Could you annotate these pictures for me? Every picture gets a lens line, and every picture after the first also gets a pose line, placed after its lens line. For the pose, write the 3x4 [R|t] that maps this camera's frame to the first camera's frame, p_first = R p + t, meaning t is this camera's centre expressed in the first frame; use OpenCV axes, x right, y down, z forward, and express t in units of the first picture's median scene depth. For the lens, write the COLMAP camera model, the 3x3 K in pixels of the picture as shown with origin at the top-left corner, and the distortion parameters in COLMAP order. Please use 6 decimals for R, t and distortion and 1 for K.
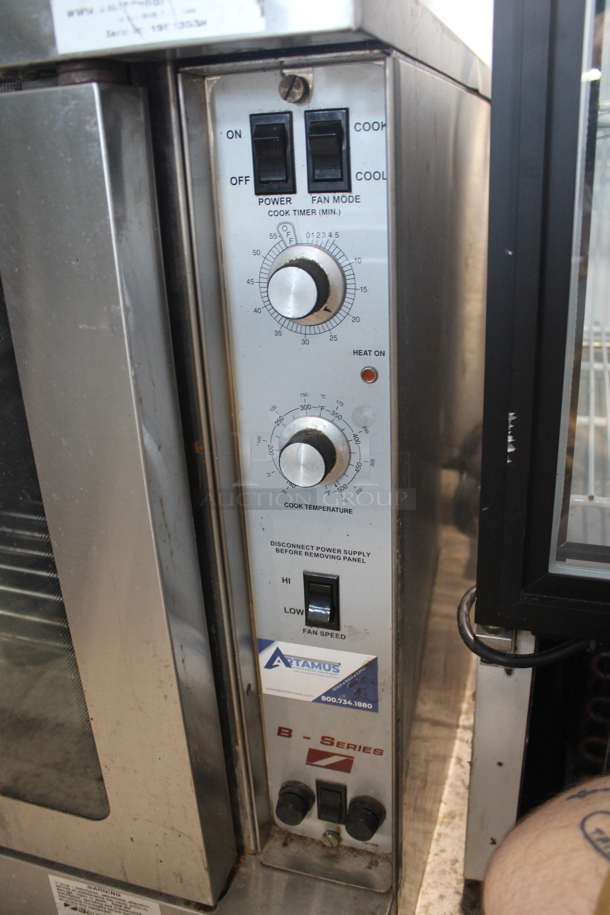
lens RADIAL K [[759.3, 0, 305.0], [0, 759.3, 457.5], [0, 0, 1]] dist [-0.173846, 0.133240]
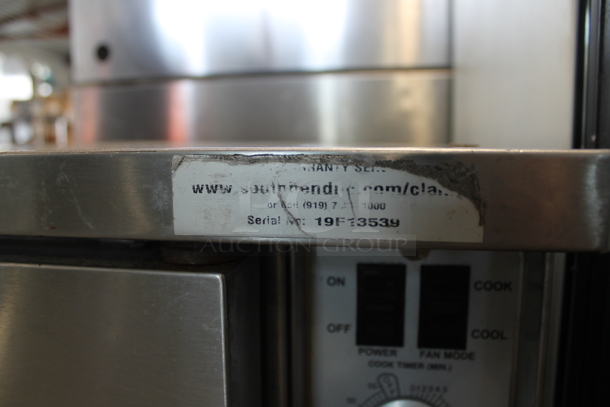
lens RADIAL K [[506.2, 0, 305.6], [0, 506.2, 225.2], [0, 0, 1]] dist [-0.173846, 0.133240]
pose [[0.989551, 0.019000, 0.142927, -0.225160], [0.017591, 0.967966, -0.250466, -0.350455], [-0.143107, 0.250363, 0.957517, 0.388652]]
